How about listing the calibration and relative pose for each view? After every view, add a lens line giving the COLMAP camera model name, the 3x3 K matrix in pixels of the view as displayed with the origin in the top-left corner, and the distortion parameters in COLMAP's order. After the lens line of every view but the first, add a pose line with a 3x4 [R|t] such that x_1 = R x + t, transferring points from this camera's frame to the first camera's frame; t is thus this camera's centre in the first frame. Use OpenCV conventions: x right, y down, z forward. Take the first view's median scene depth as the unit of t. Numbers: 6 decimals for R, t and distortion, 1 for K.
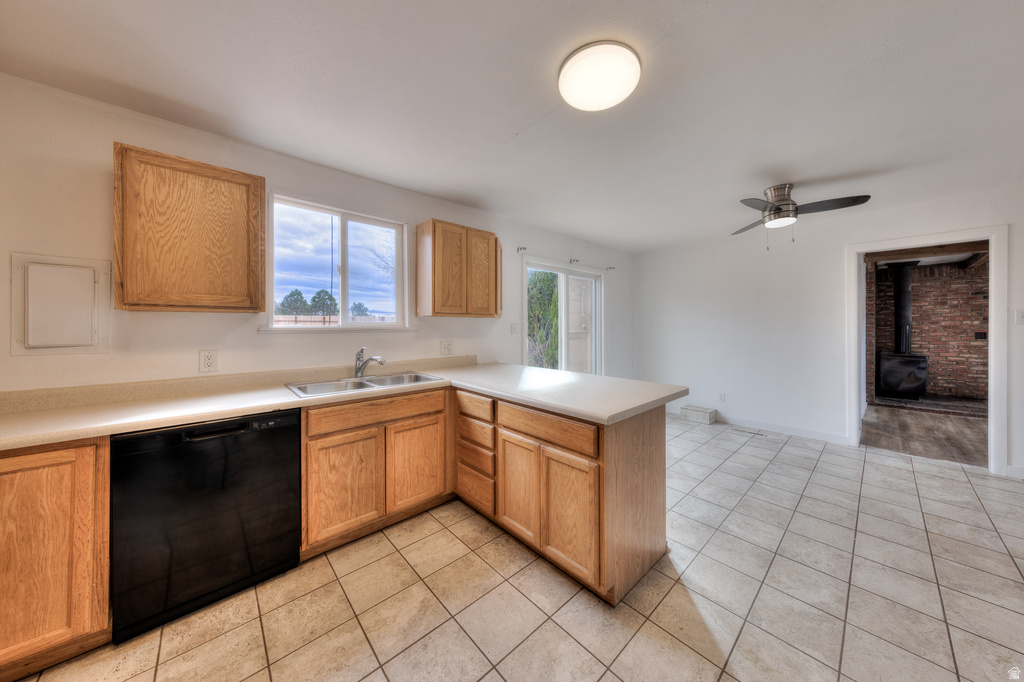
lens RADIAL K [[326.2, 0, 550.2], [0, 326.2, 326.8], [0, 0, 1]] dist [0.006269, -0.000948]
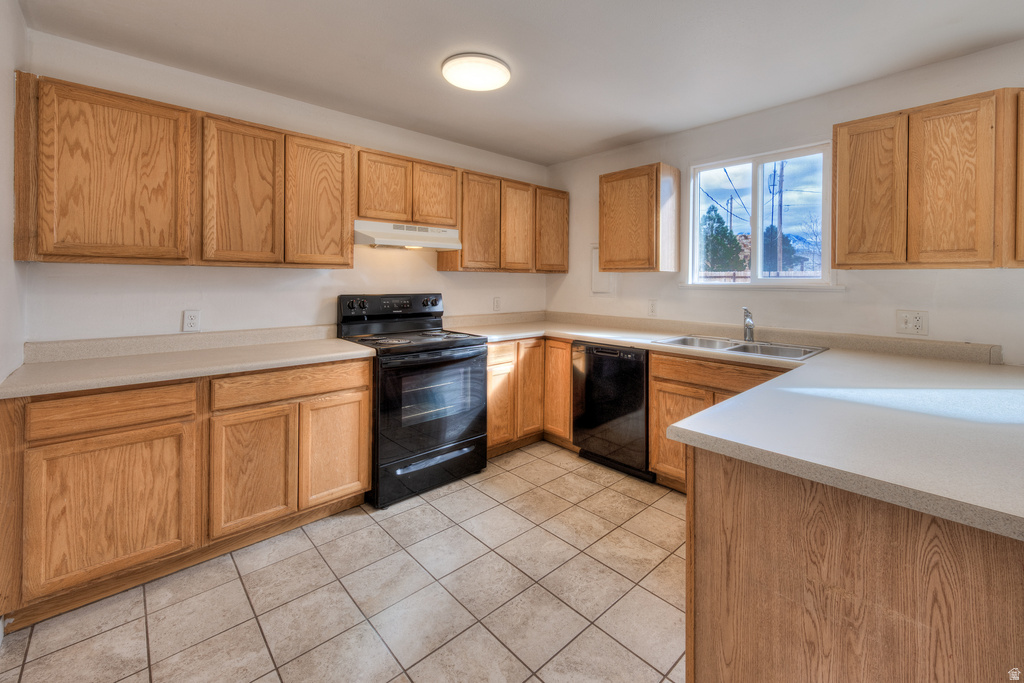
lens RADIAL K [[430.2, 0, 530.4], [0, 430.2, 281.1], [0, 0, 1]] dist [0.002429, -0.000800]
pose [[-0.022132, 0.003553, -0.999749, 0.838294], [-0.007443, 0.999965, 0.003718, -0.009623], [0.999727, 0.007523, -0.022105, 0.606922]]
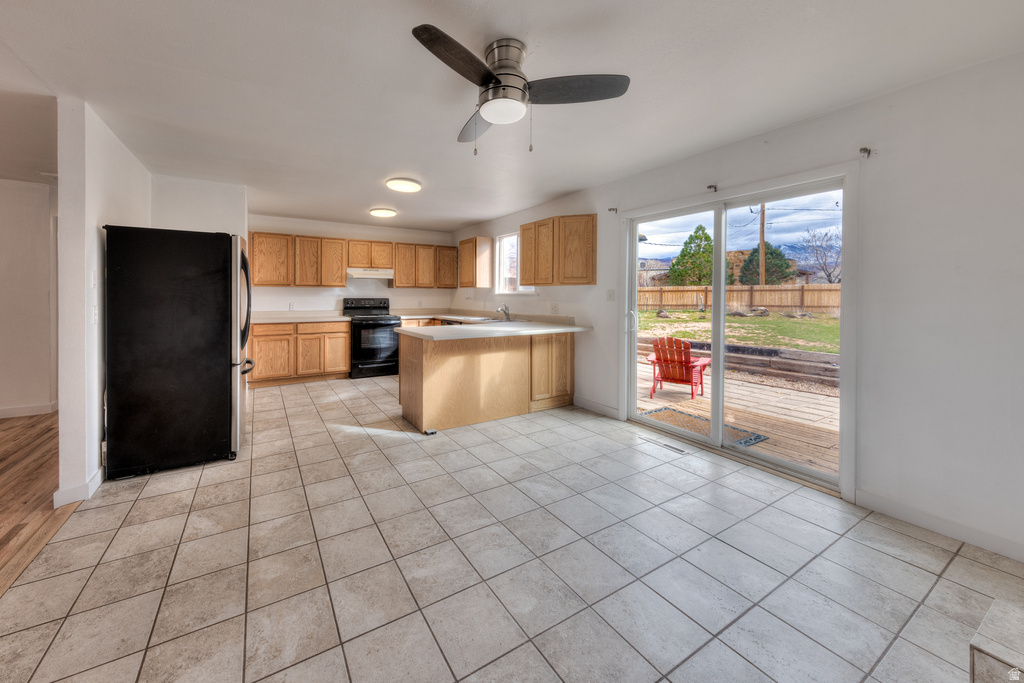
lens RADIAL K [[369.7, 0, 447.2], [0, 369.7, 297.5], [0, 0, 1]] dist [0.005457, -0.001149]
pose [[-0.301668, 0.008001, -0.953379, 2.233884], [-0.003957, 0.999946, 0.009644, 0.010581], [0.953405, 0.006681, -0.301620, 1.822910]]
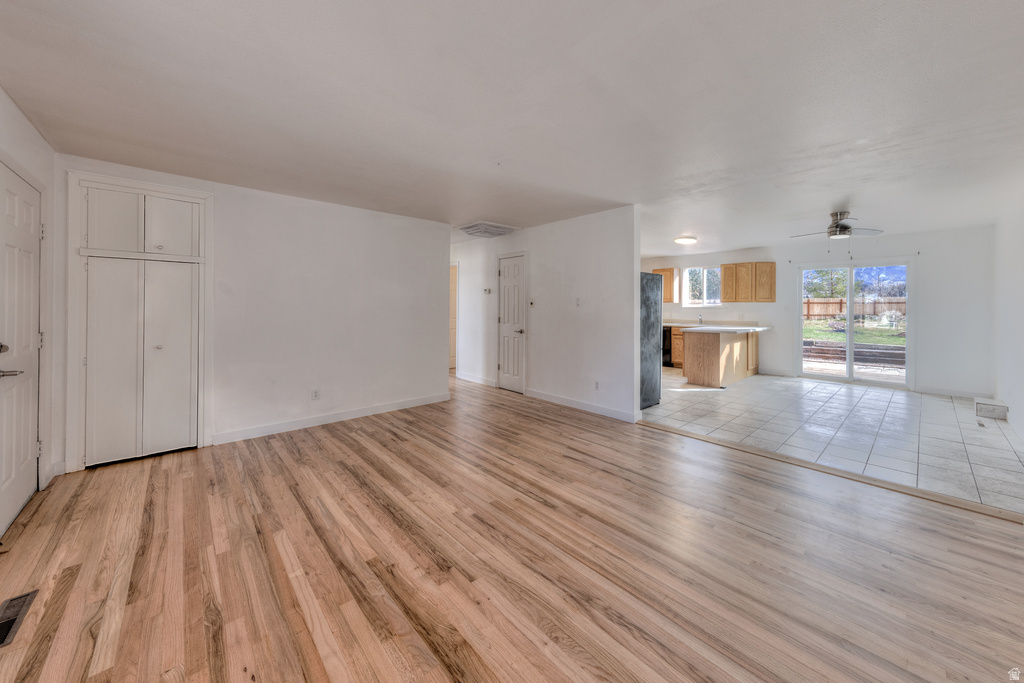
lens RADIAL K [[378.5, 0, 561.7], [0, 378.5, 305.7], [0, 0, 1]] dist [0.005195, -0.000707]
pose [[0.008452, 0.000846, -0.999964, 3.889498], [-0.003821, 0.999992, 0.000813, -0.007227], [0.999957, 0.003814, 0.008455, -0.376933]]
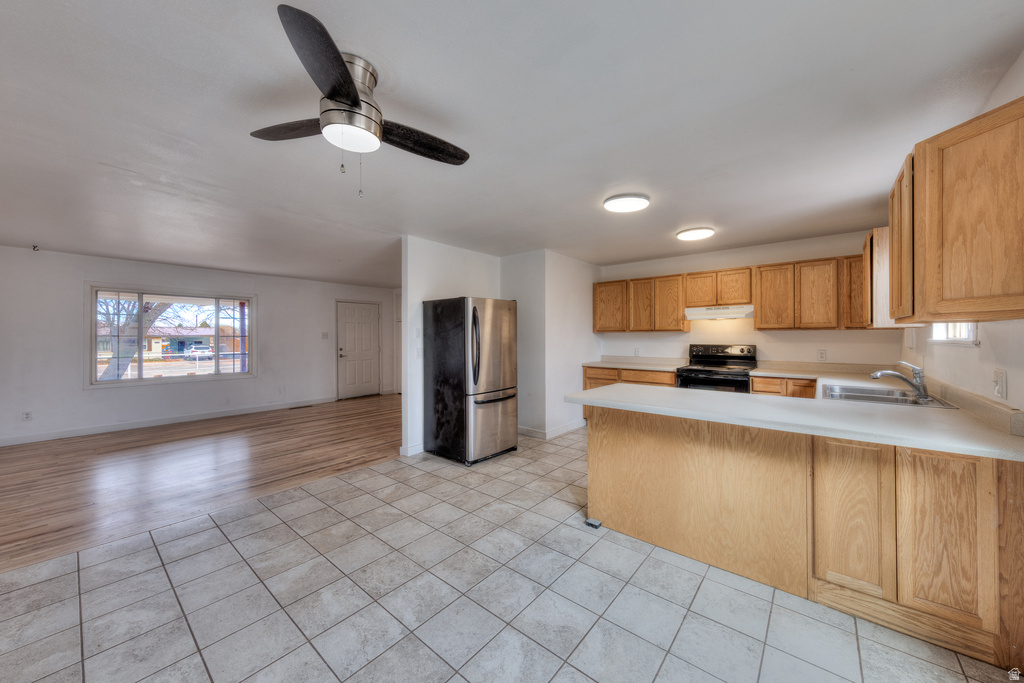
lens RADIAL K [[365.5, 0, 515.9], [0, 365.5, 338.3], [0, 0, 1]] dist [0.007283, -0.000251]
pose [[-0.996586, 0.006294, -0.082321, 0.816376], [0.005793, 0.999963, 0.006322, -0.018364], [0.082358, 0.005824, -0.996586, 2.613219]]
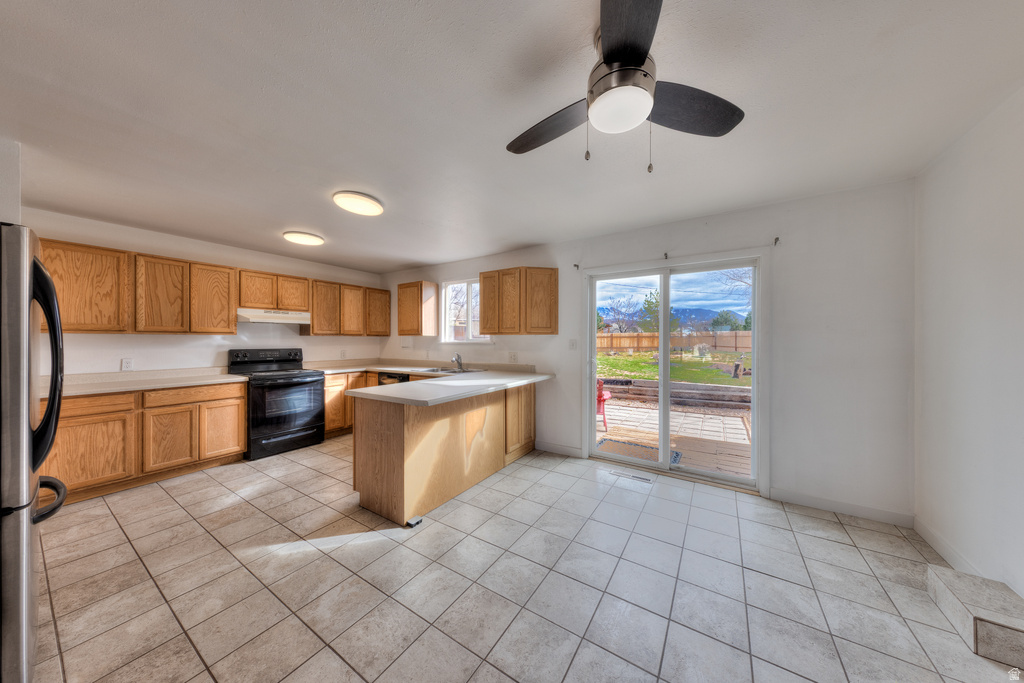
lens RADIAL K [[326.2, 0, 518.1], [0, 326.2, 341.2], [0, 0, 1]] dist [0.006269, -0.000948]
pose [[0.218322, 0.004749, -0.975865, 1.813588], [-0.001392, 0.999989, 0.004555, -0.015412], [0.975876, 0.000364, 0.218326, 1.271906]]
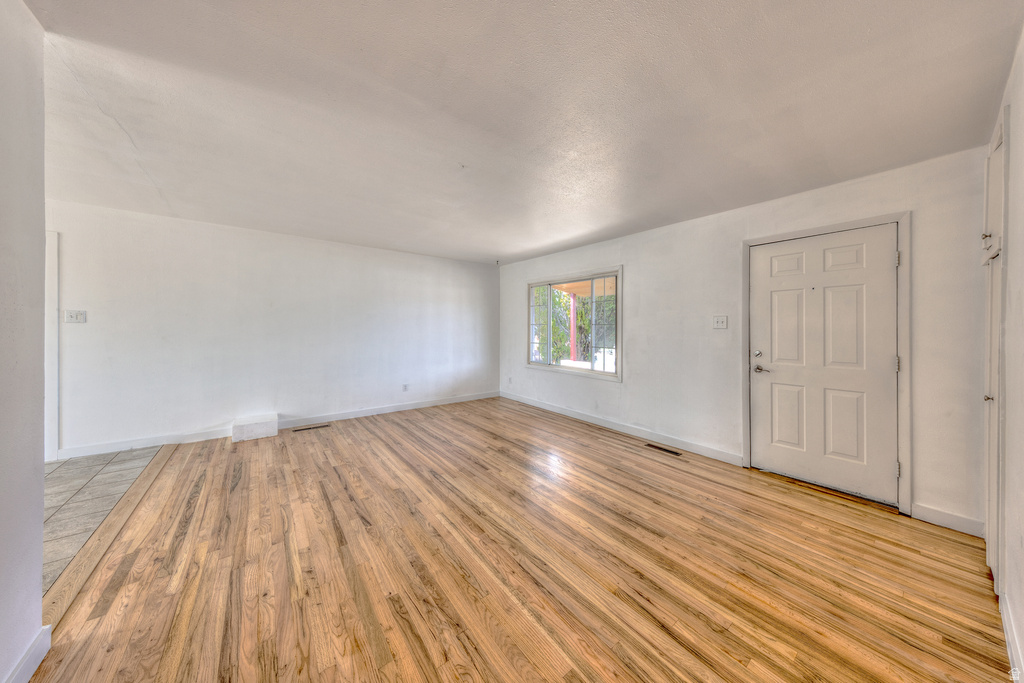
lens RADIAL K [[326.2, 0, 532.7], [0, 326.2, 325.2], [0, 0, 1]] dist [0.006269, -0.000948]
pose [[0.091583, 0.007173, 0.995772, 0.710568], [-0.007840, 0.999948, -0.006482, -0.003151], [-0.995767, -0.007213, 0.091634, -1.092525]]
